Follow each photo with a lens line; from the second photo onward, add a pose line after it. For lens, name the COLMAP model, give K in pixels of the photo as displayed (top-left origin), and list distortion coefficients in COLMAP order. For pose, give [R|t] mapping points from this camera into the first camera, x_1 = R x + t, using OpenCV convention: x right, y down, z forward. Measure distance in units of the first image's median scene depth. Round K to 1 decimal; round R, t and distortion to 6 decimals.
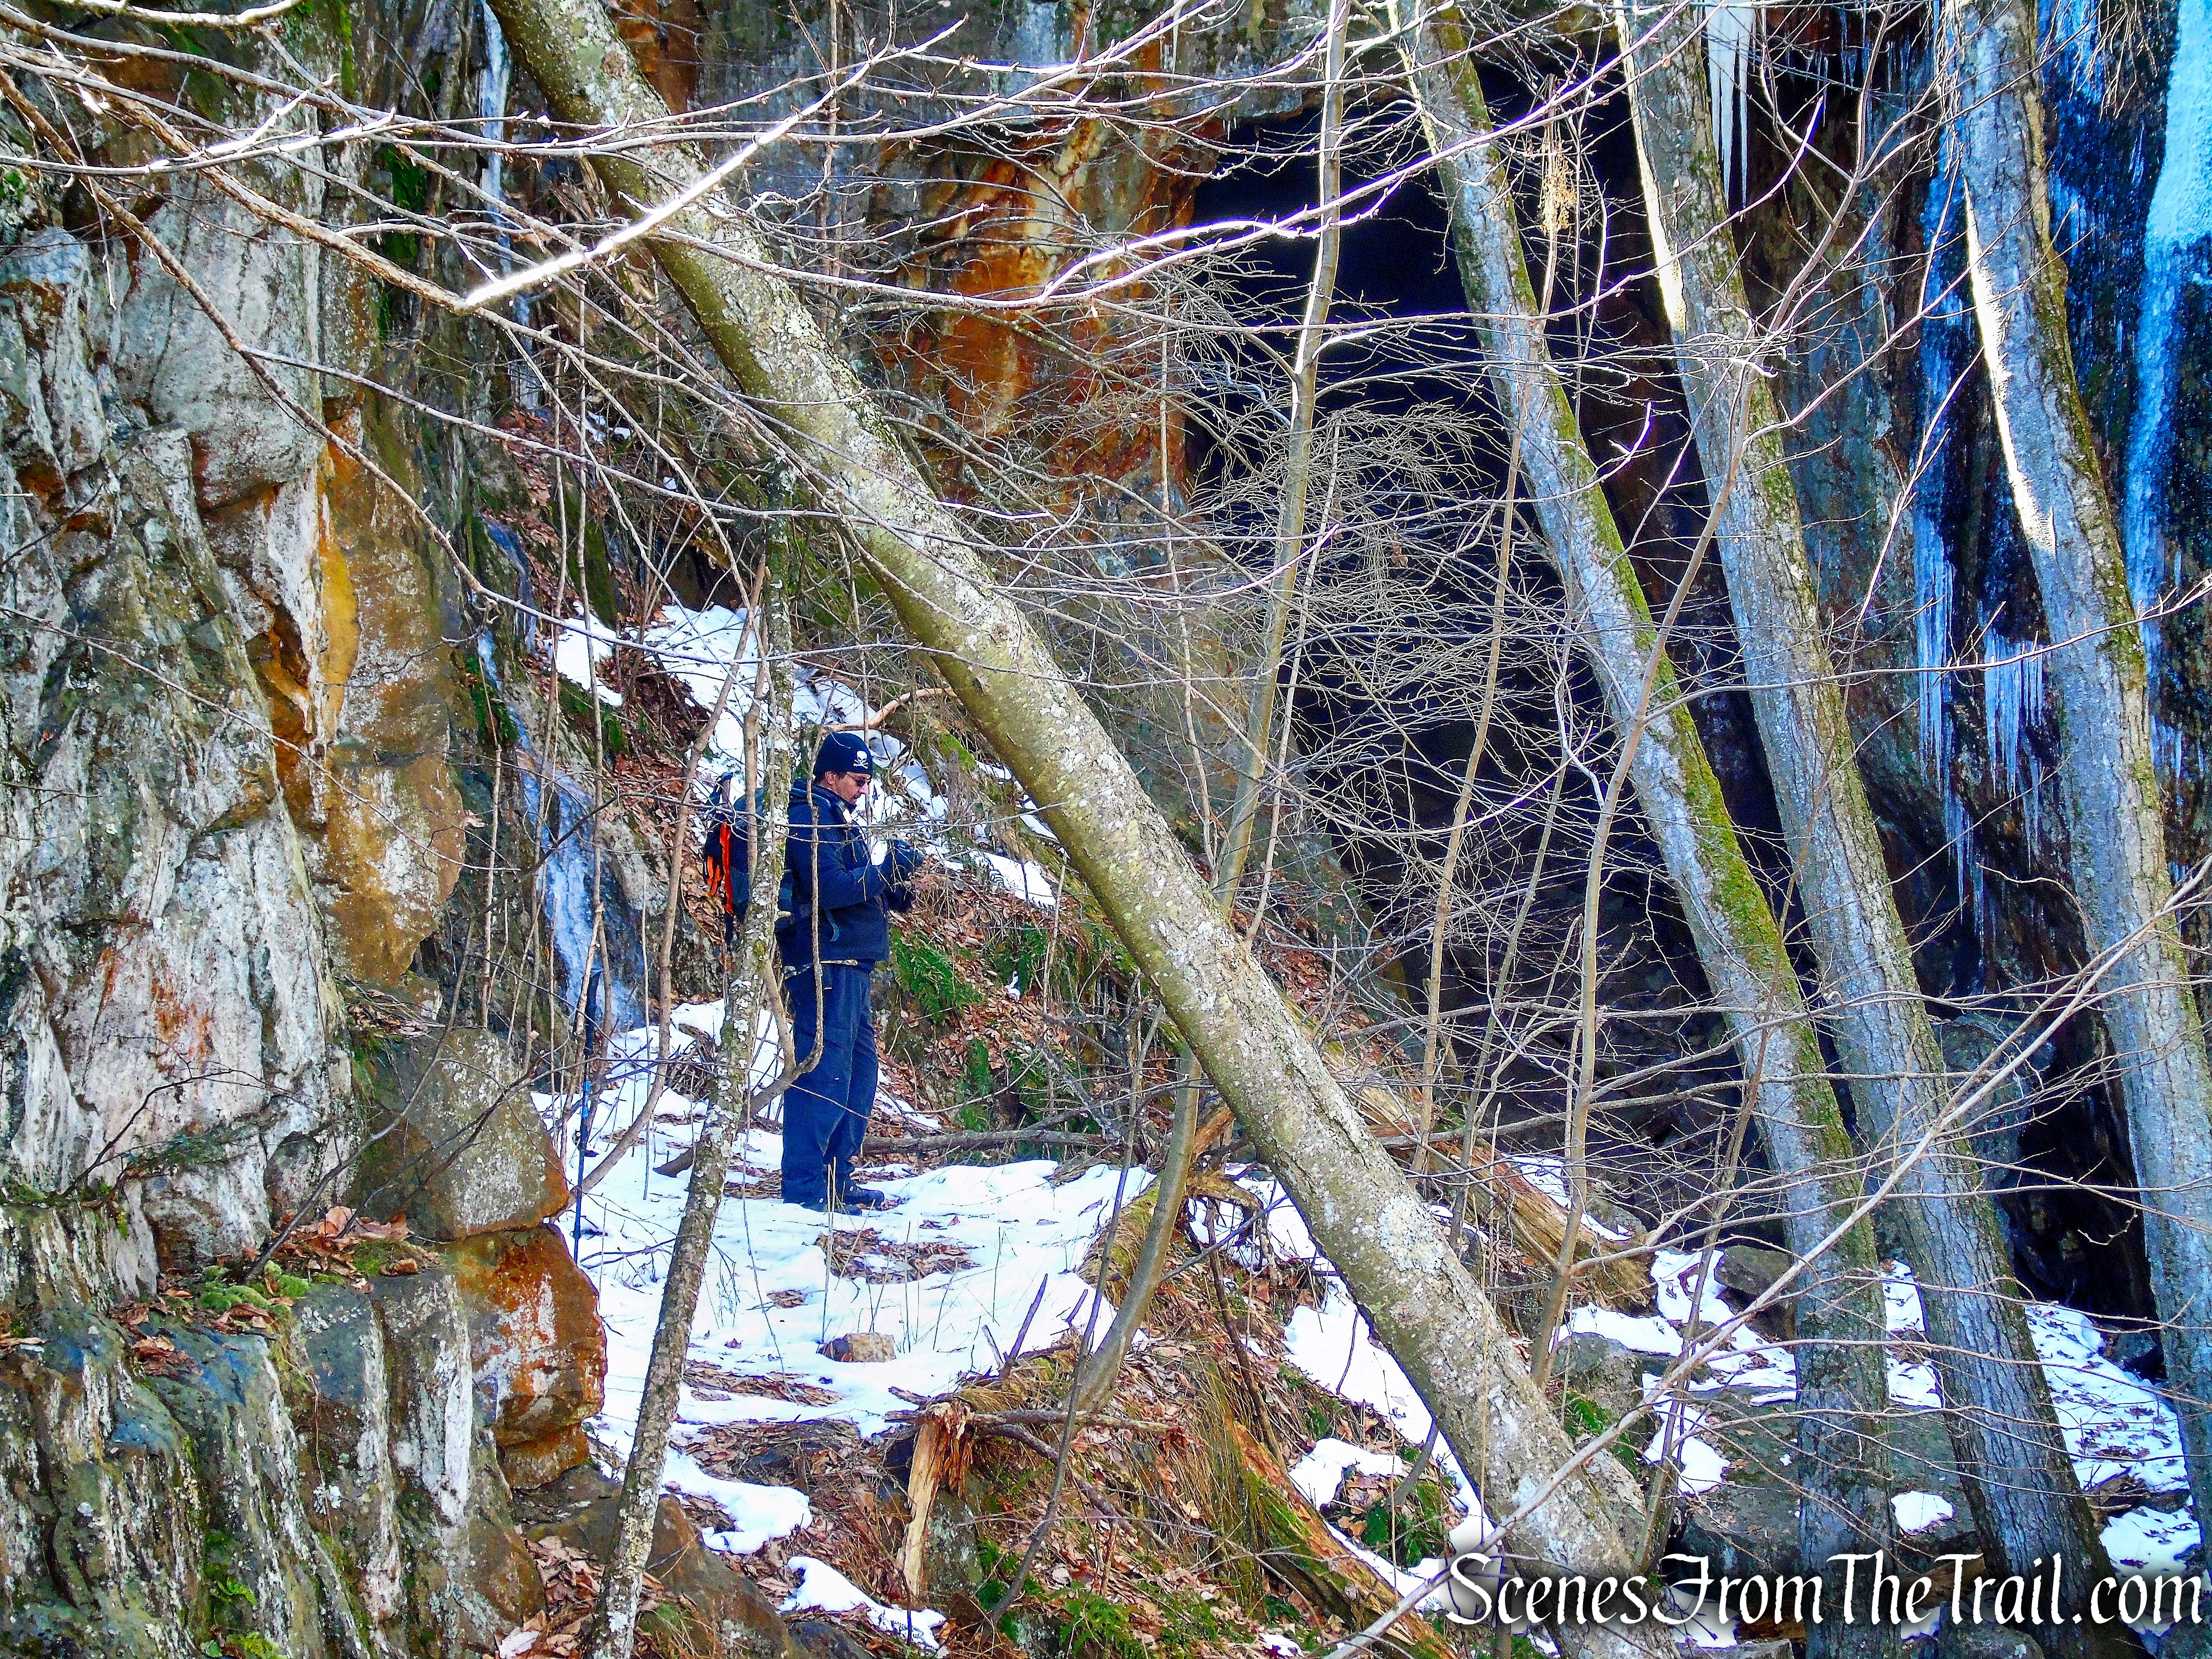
lens RADIAL K [[2129.3, 0, 1106.2], [0, 2129.3, 872.8], [0, 0, 1]] dist [-0.011914, -0.001896]
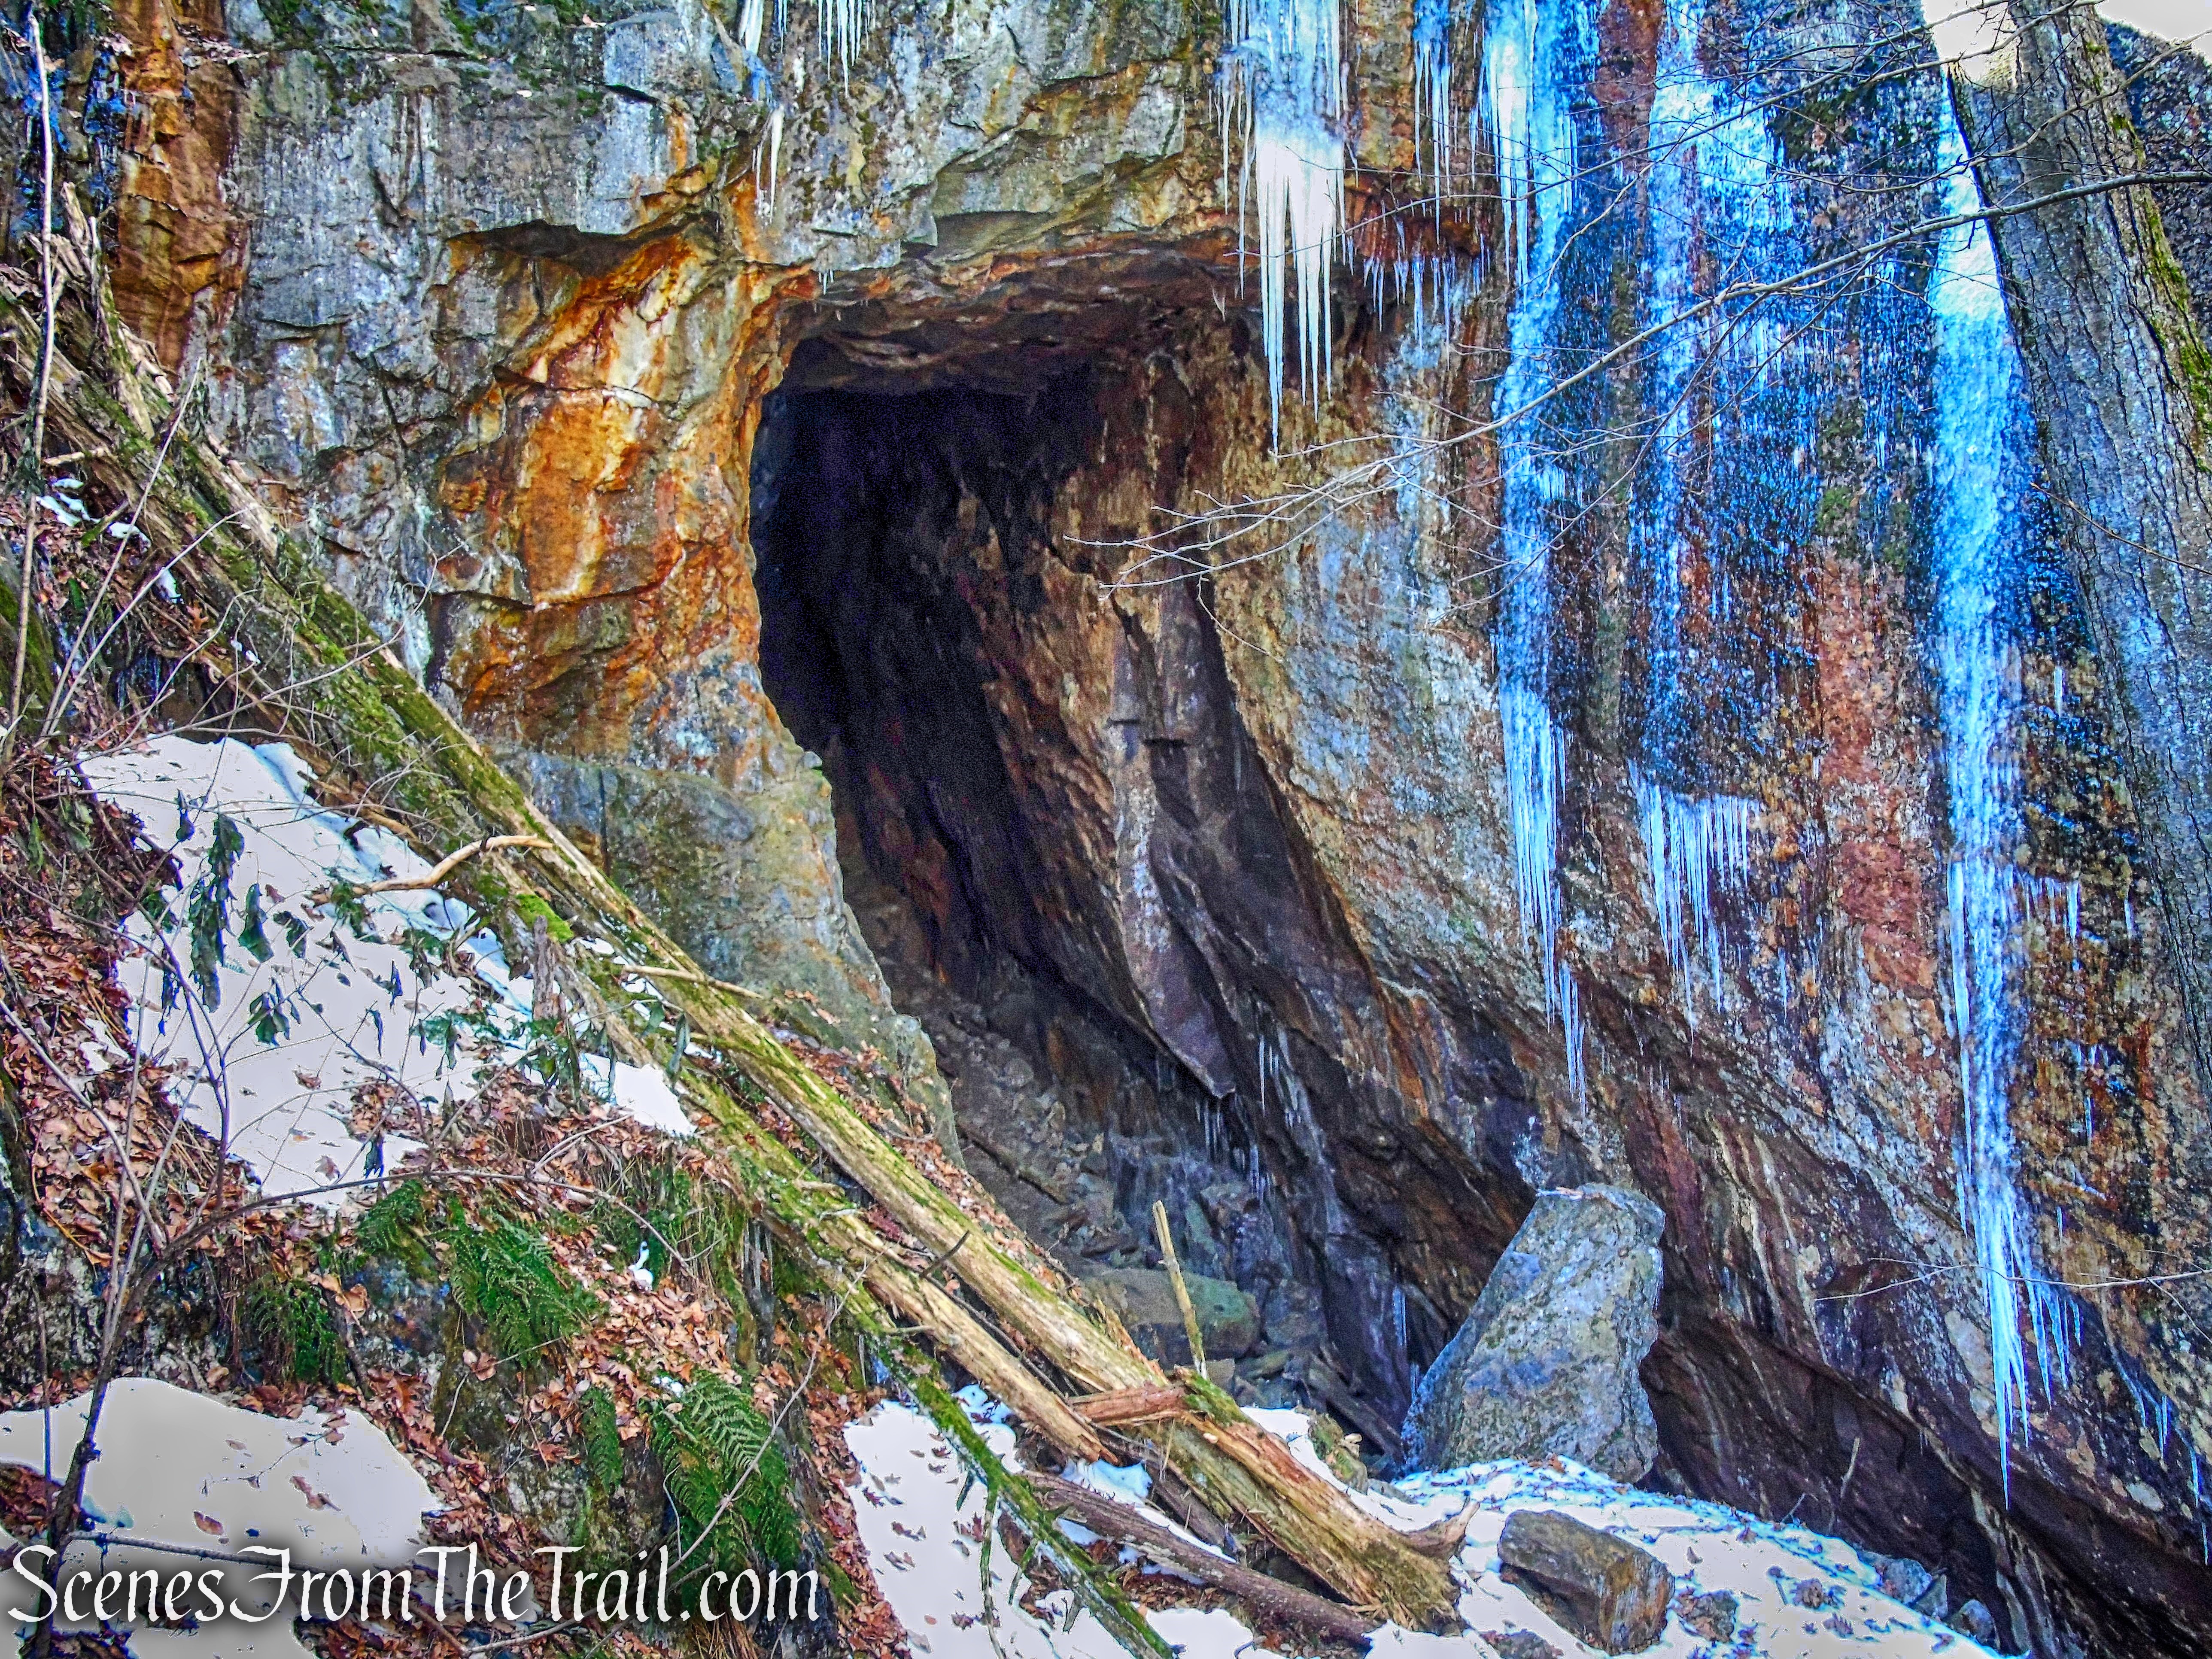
lens RADIAL K [[2129.3, 0, 1106.2], [0, 2129.3, 872.8], [0, 0, 1]] dist [-0.011914, -0.001896]
pose [[0.981162, -0.003366, 0.193159, -0.020531], [0.019149, 0.996619, -0.079902, -0.009045], [-0.192237, 0.082096, 0.977909, 0.221813]]
